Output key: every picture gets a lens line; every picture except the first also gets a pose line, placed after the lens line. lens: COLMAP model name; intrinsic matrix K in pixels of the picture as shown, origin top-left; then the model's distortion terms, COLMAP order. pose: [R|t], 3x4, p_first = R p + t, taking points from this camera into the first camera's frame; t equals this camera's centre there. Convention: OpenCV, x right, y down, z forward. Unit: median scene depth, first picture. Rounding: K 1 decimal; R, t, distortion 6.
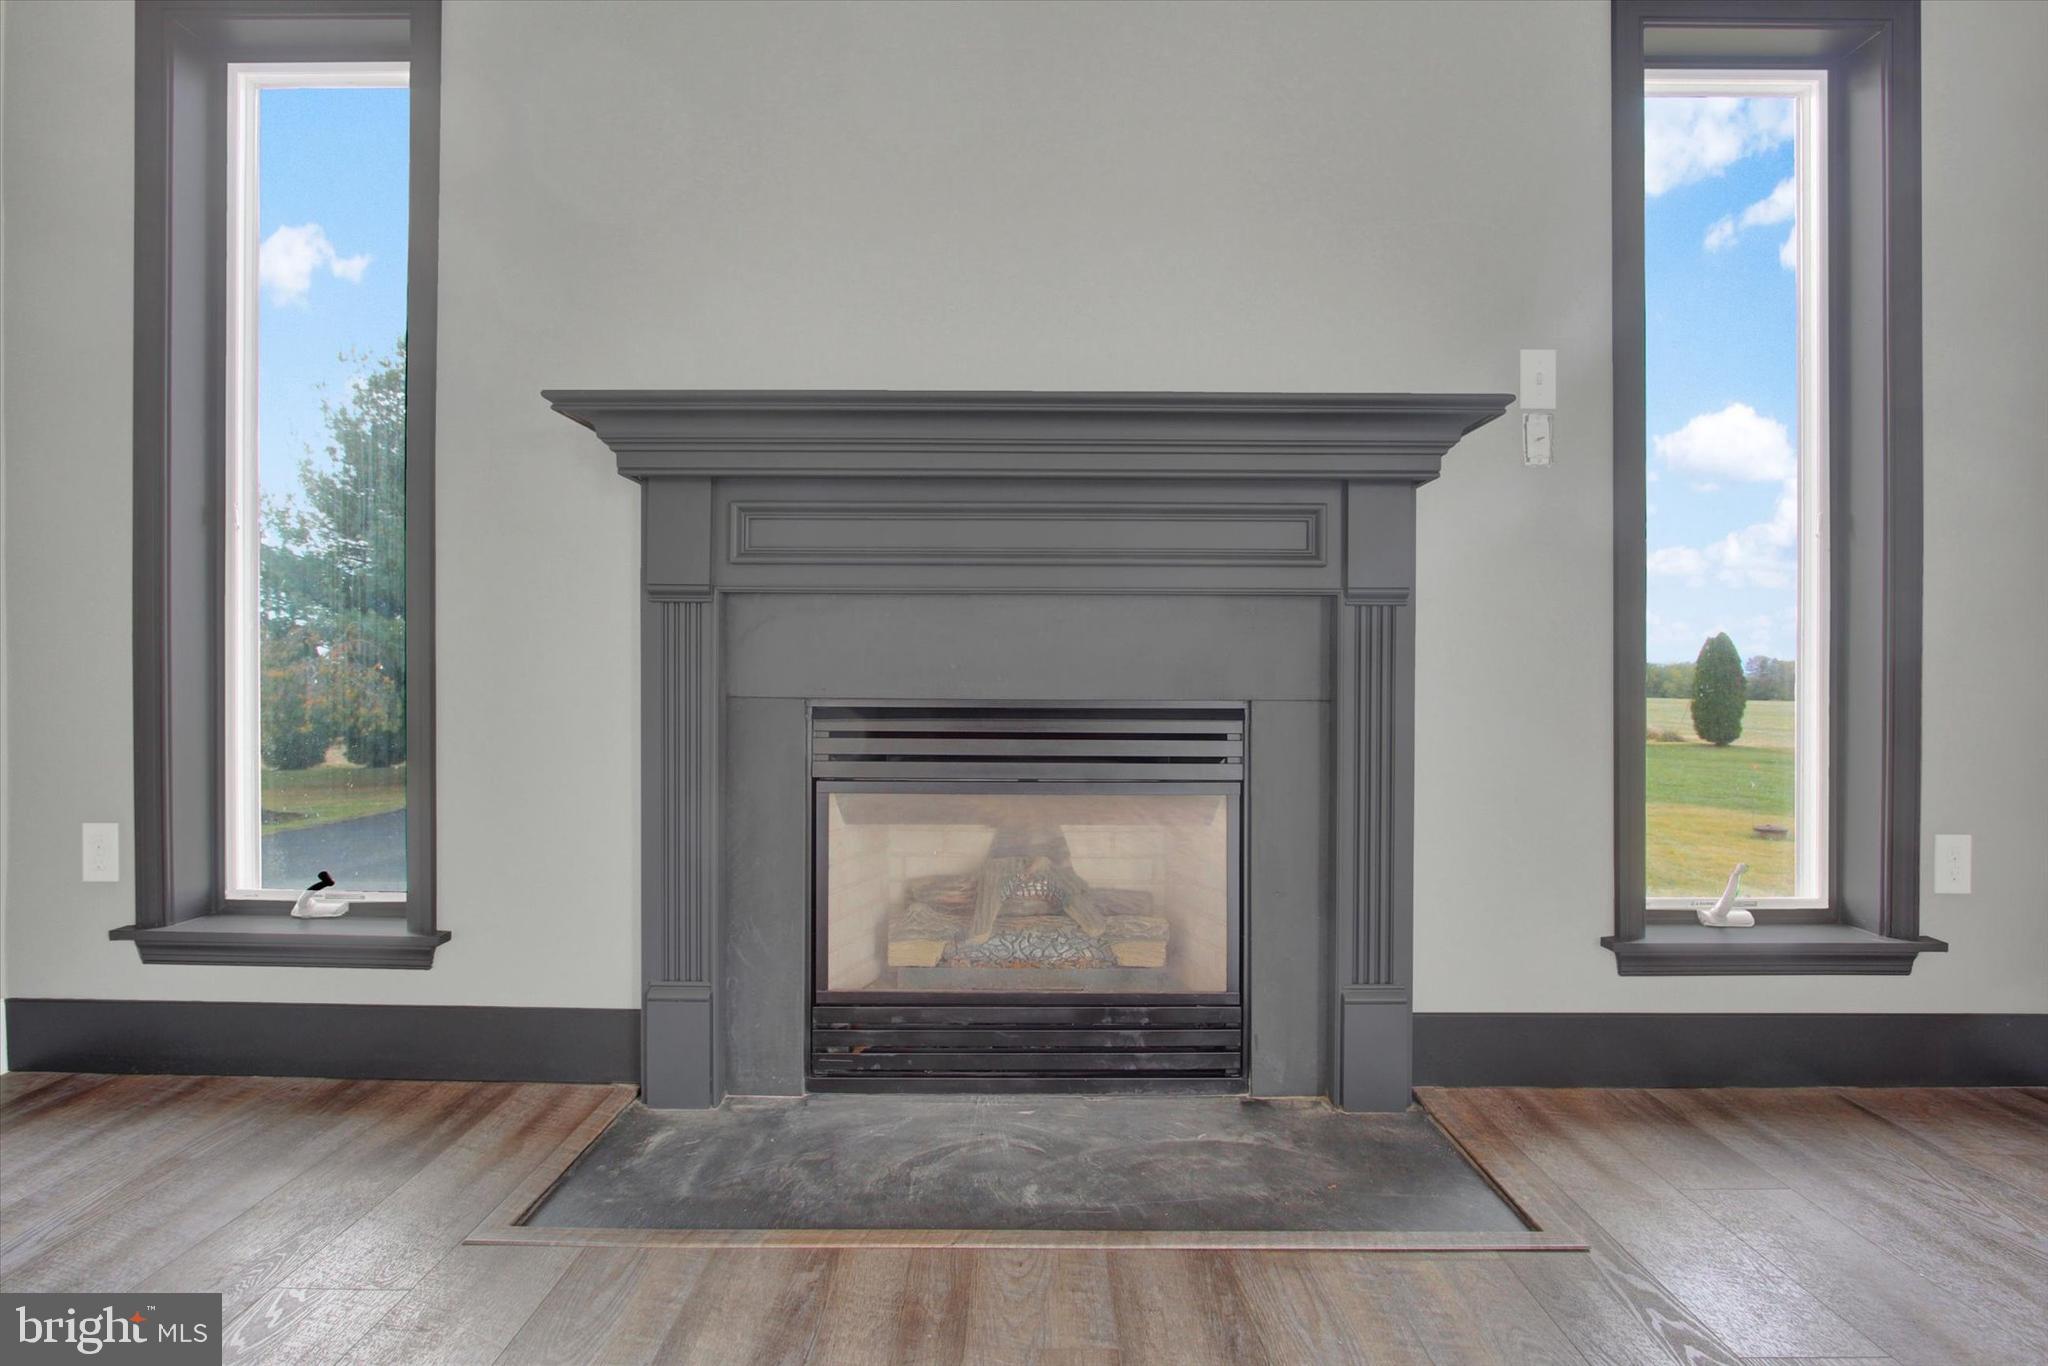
lens RADIAL K [[1030.8, 0, 1030.3], [0, 1030.8, 689.3], [0, 0, 1]] dist [0.000033, 0.001026]
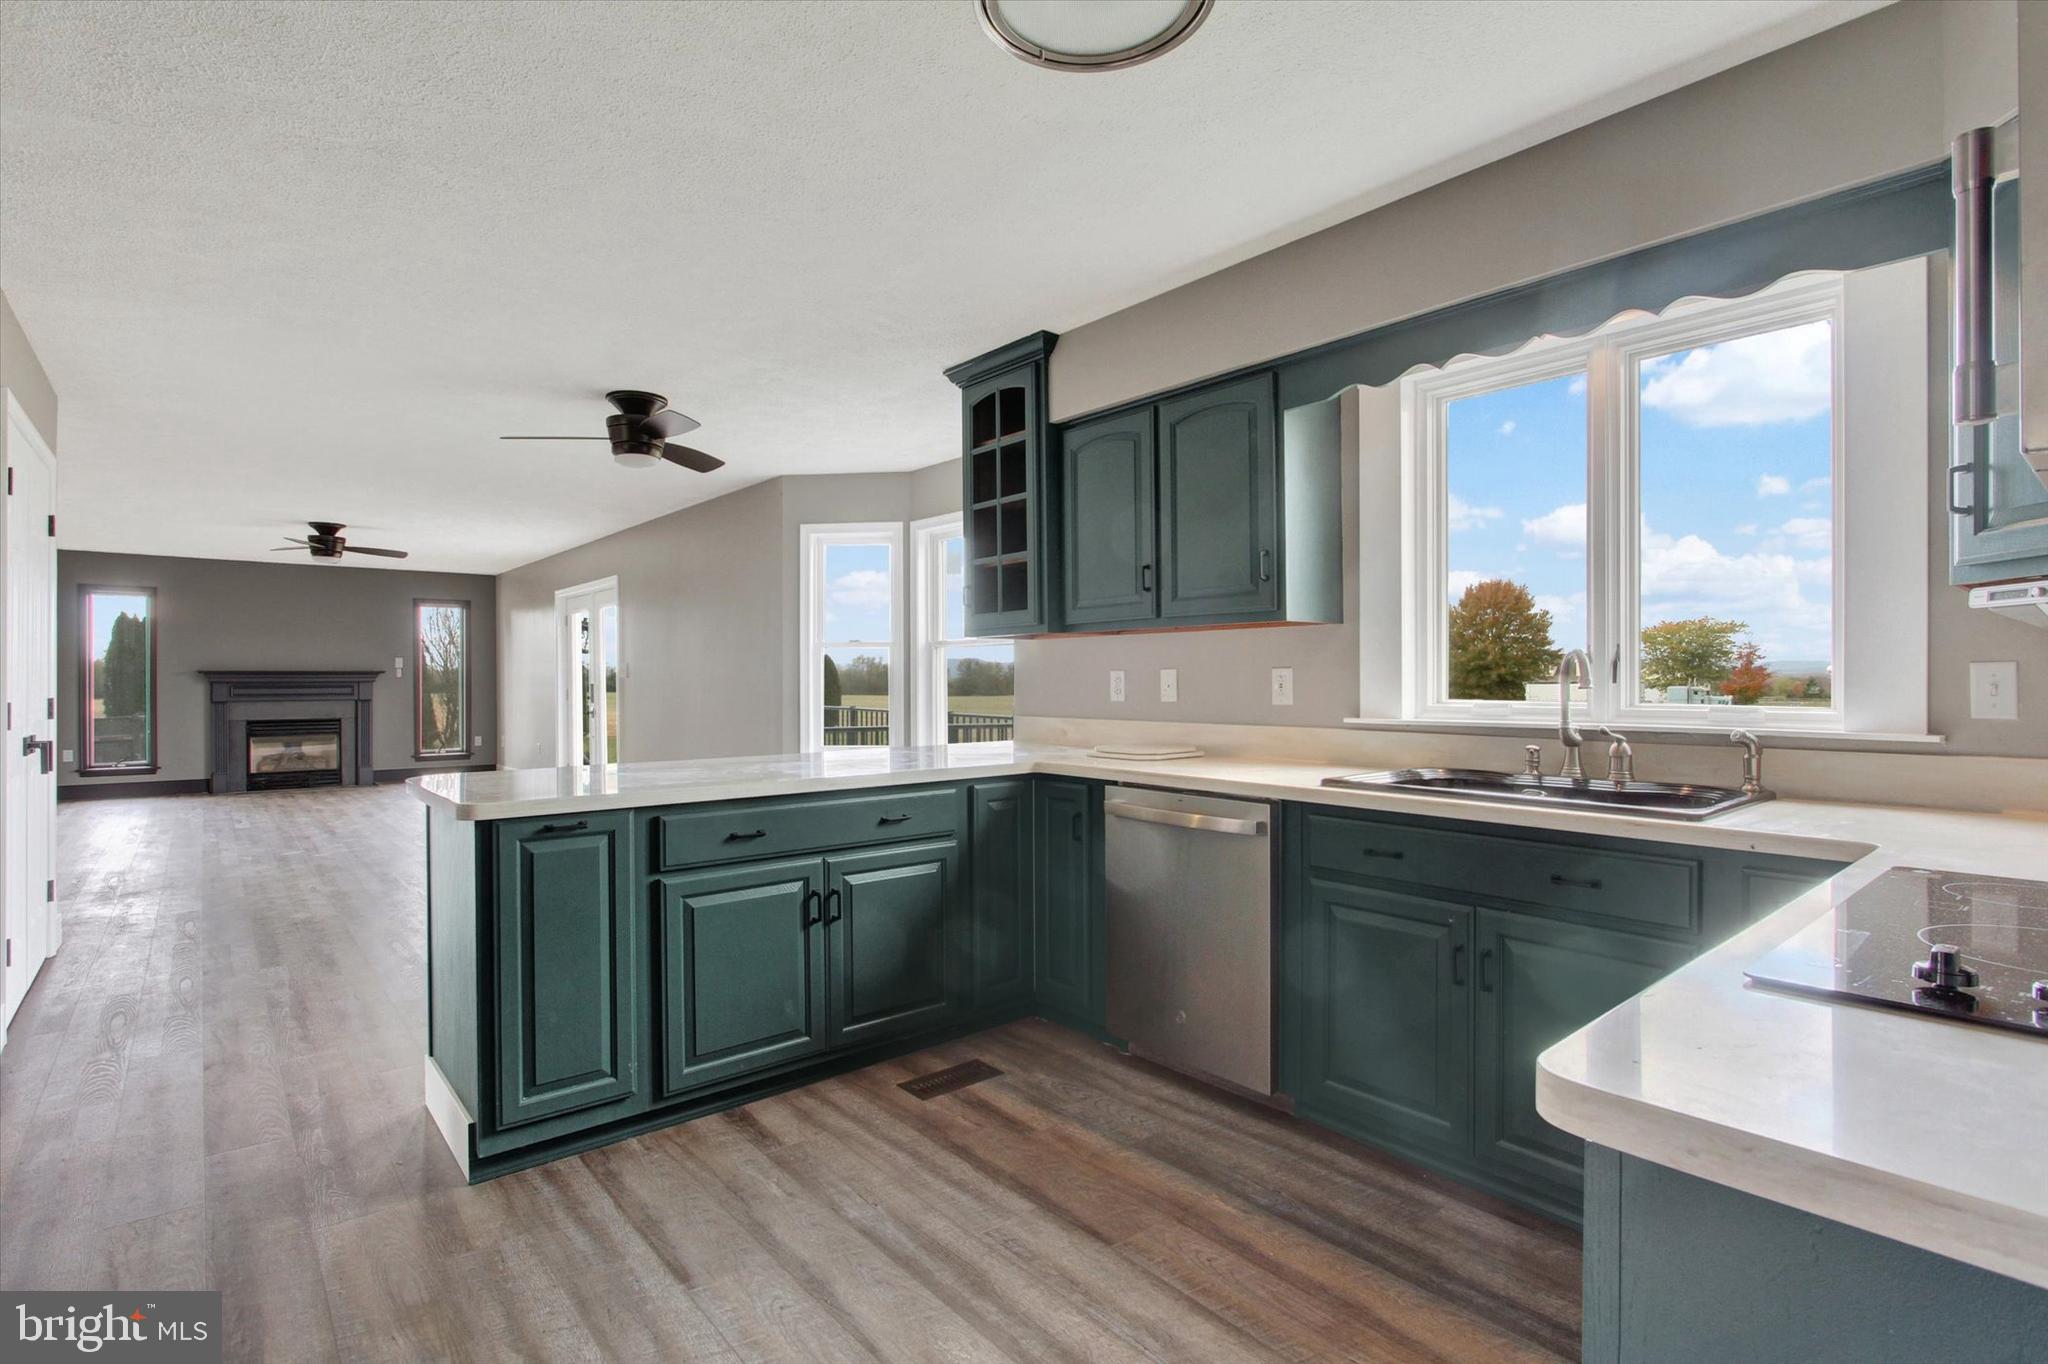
lens RADIAL K [[973.8, 0, 1031.1], [0, 973.8, 684.9], [0, 0, 1]] dist [-0.002315, -0.009697]
pose [[0.761040, -0.012396, 0.648586, -0.369741], [0.011315, 0.999919, 0.005834, -0.166765], [-0.648606, 0.002899, 0.761119, -5.681270]]
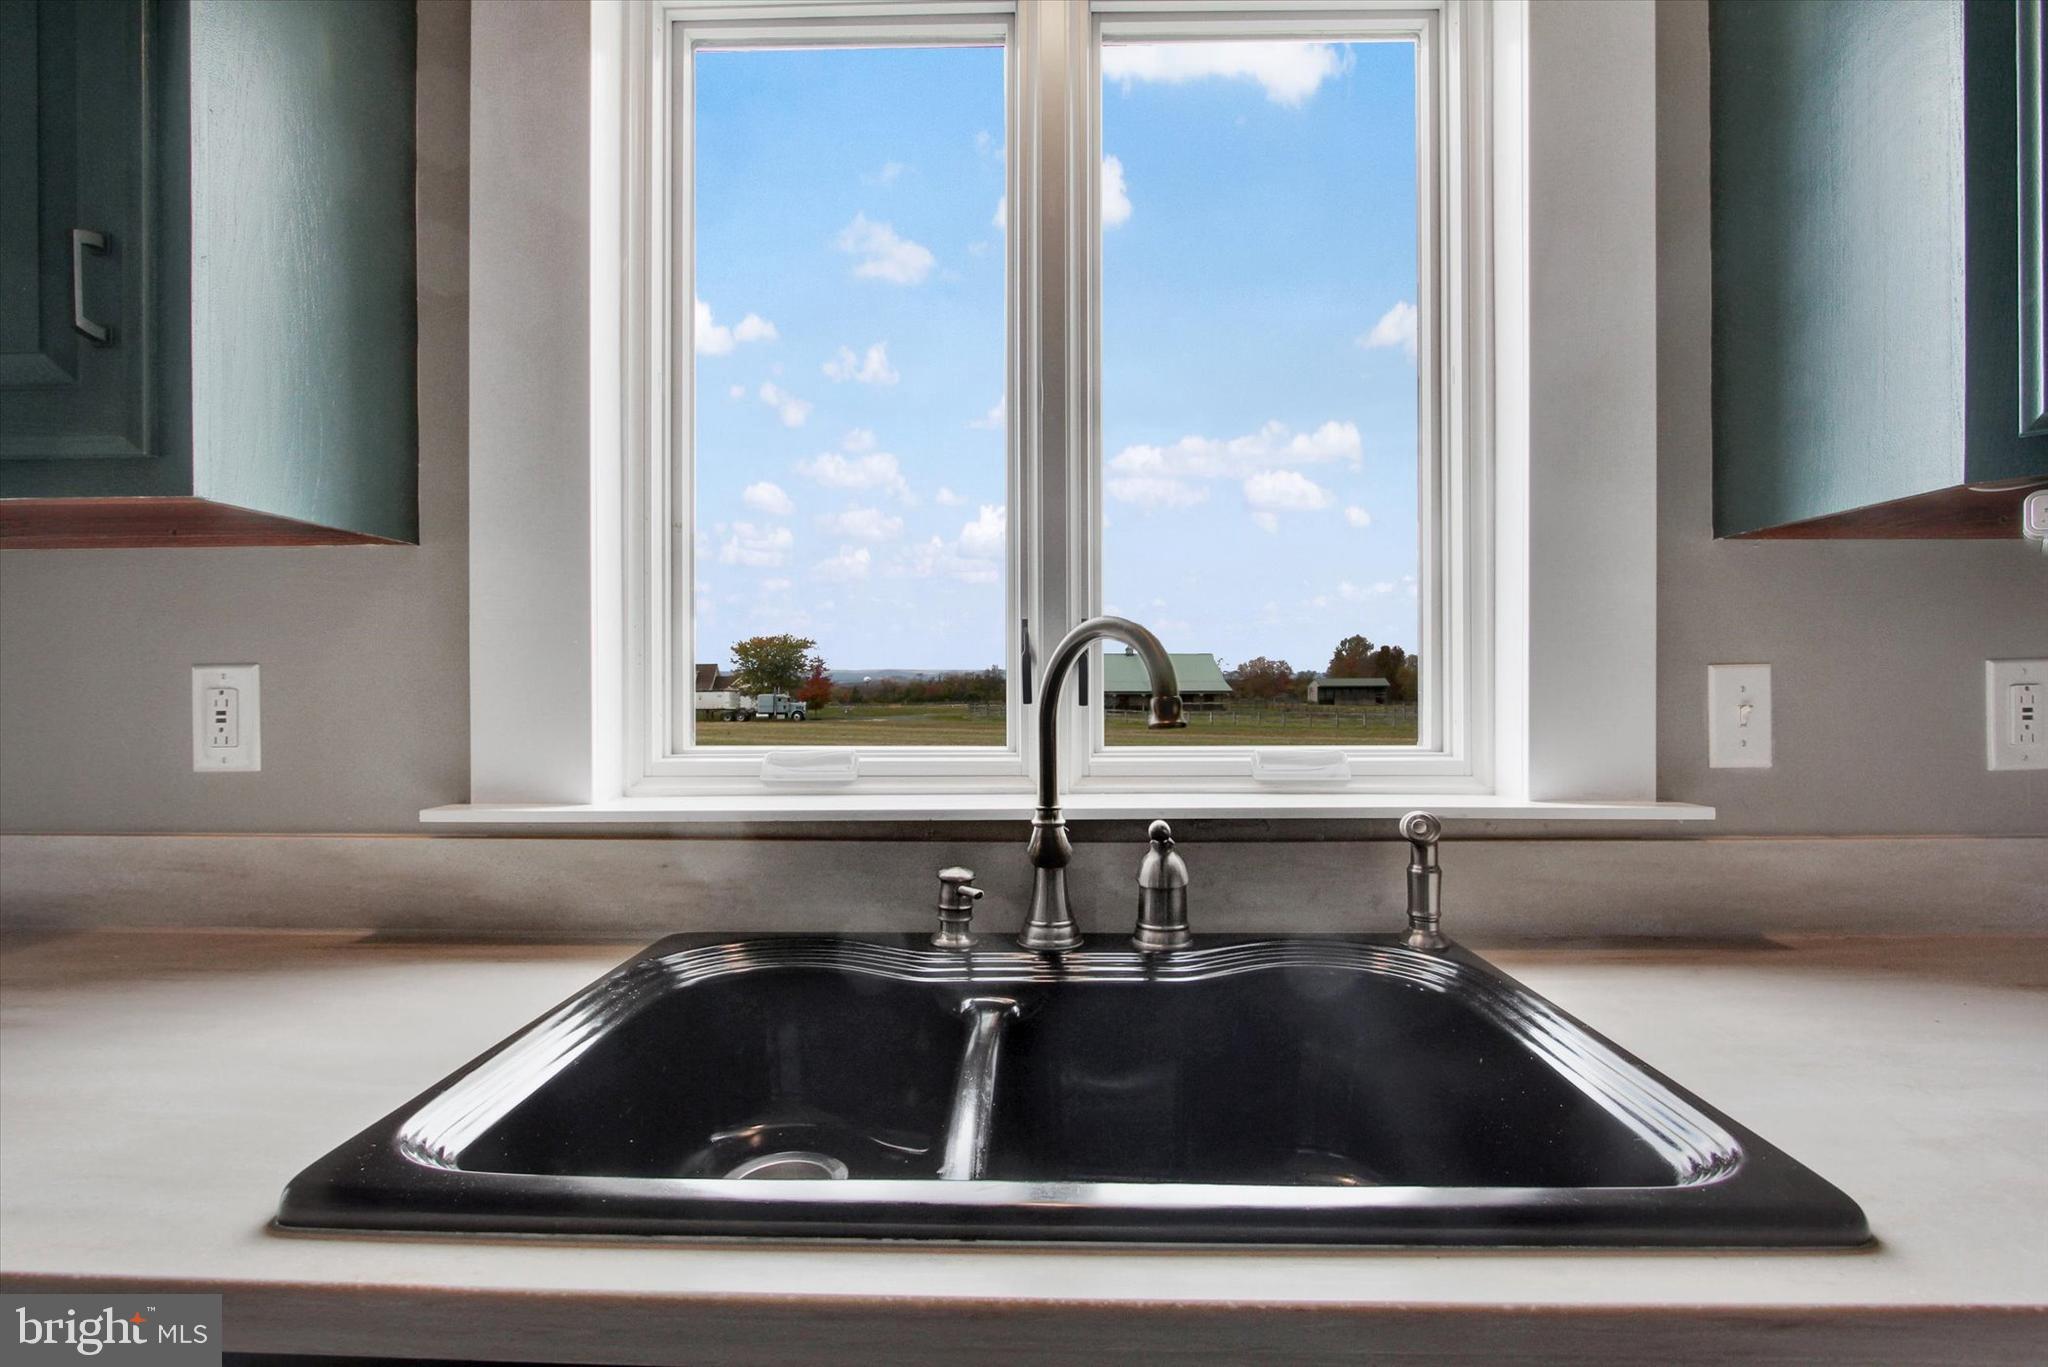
lens RADIAL K [[993.8, 0, 1015.7], [0, 993.8, 689.2], [0, 0, 1]] dist [-0.005876, 0.000579]
pose [[0.029651, -0.010289, 0.999507, 0.457923], [0.009533, 0.999904, 0.010010, -0.168479], [-0.999515, 0.009232, 0.029747, -5.180979]]
